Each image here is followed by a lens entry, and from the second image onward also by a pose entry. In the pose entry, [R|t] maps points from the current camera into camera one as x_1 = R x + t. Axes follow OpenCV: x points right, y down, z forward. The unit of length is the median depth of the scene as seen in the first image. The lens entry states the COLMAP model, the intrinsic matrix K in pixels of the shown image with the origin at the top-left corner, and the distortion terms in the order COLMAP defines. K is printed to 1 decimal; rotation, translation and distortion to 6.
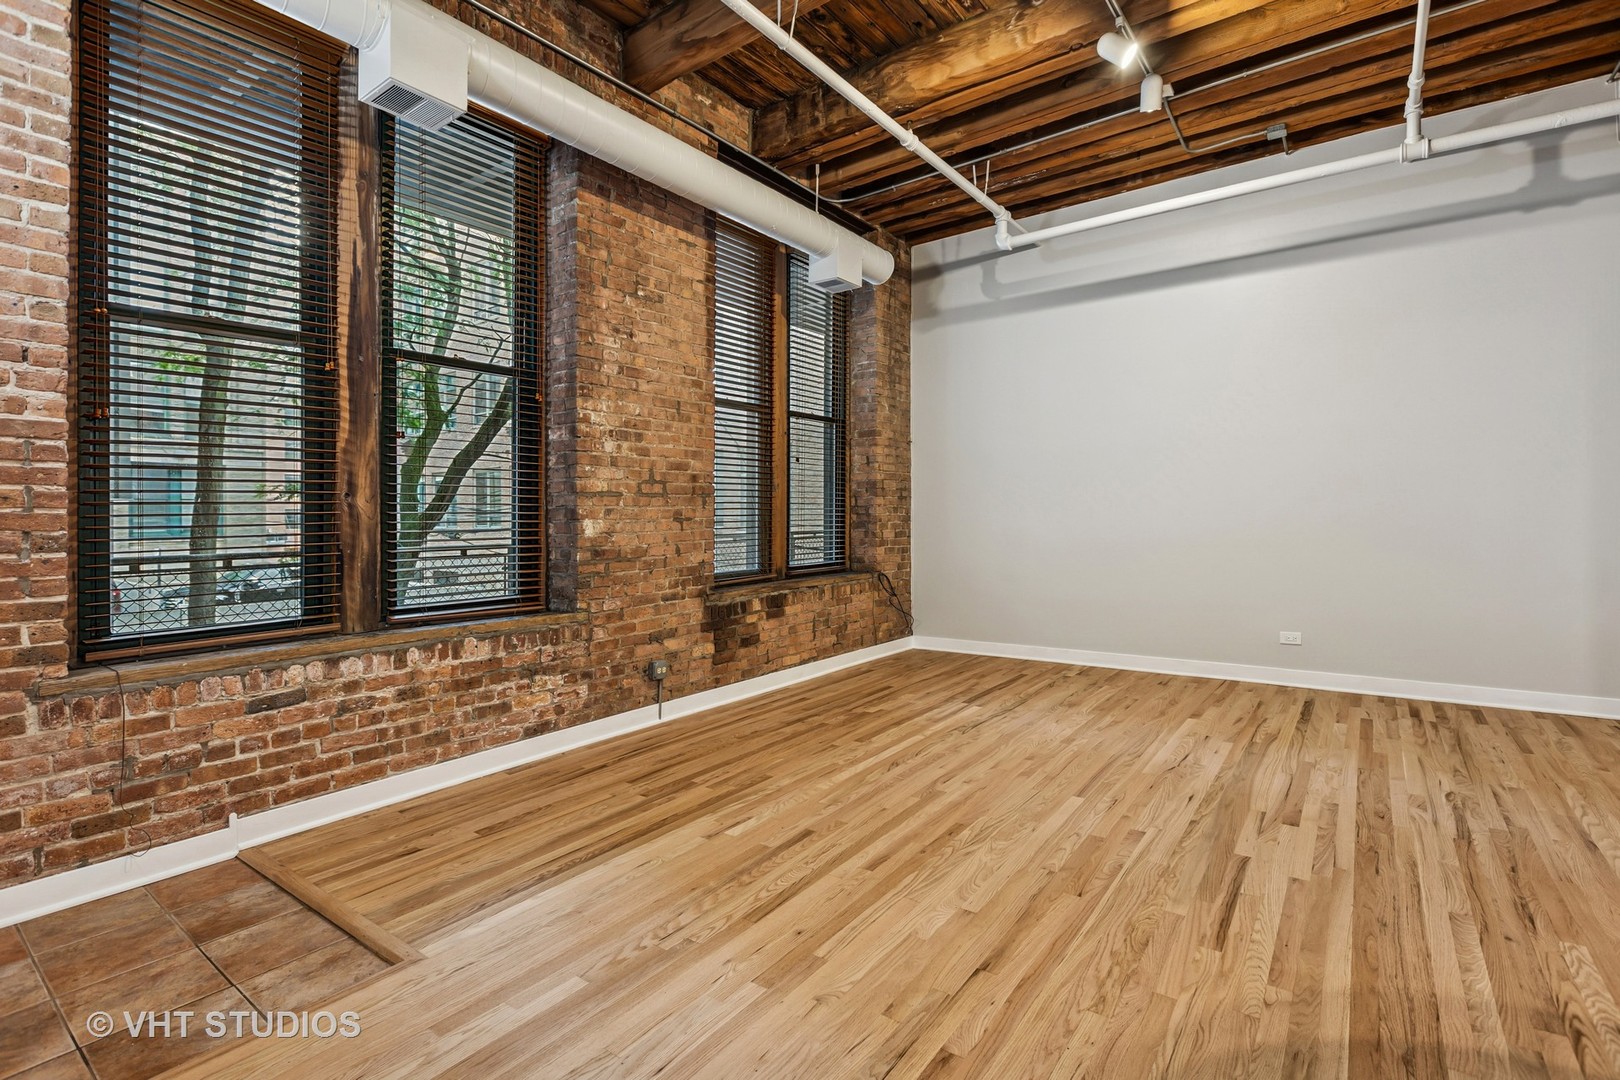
lens RADIAL K [[765.5, 0, 798.4], [0, 765.5, 515.6], [0, 0, 1]] dist [-0.001305, -0.000496]
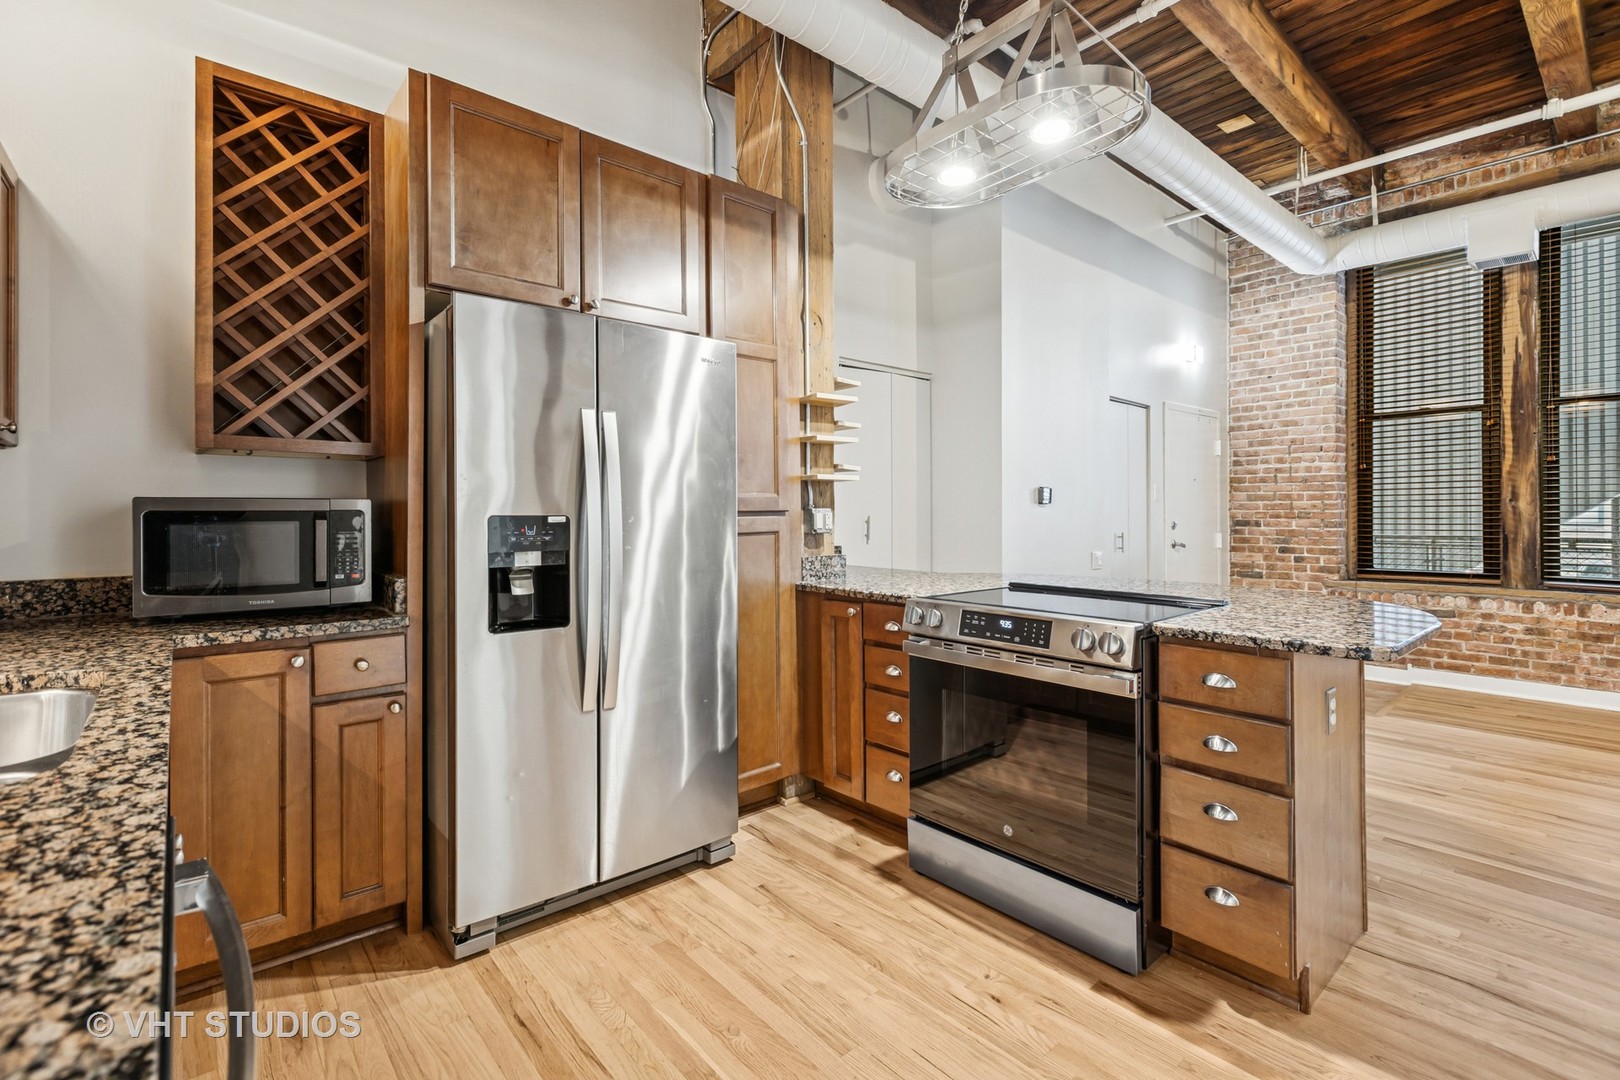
lens RADIAL K [[719.8, 0, 808.3], [0, 719.8, 509.0], [0, 0, 1]] dist [-0.001392, -0.000630]
pose [[-0.215320, 0.007376, -0.976516, 1.174542], [0.004221, 0.999969, 0.006622, -0.024729], [0.976534, -0.002696, -0.215345, -0.097256]]
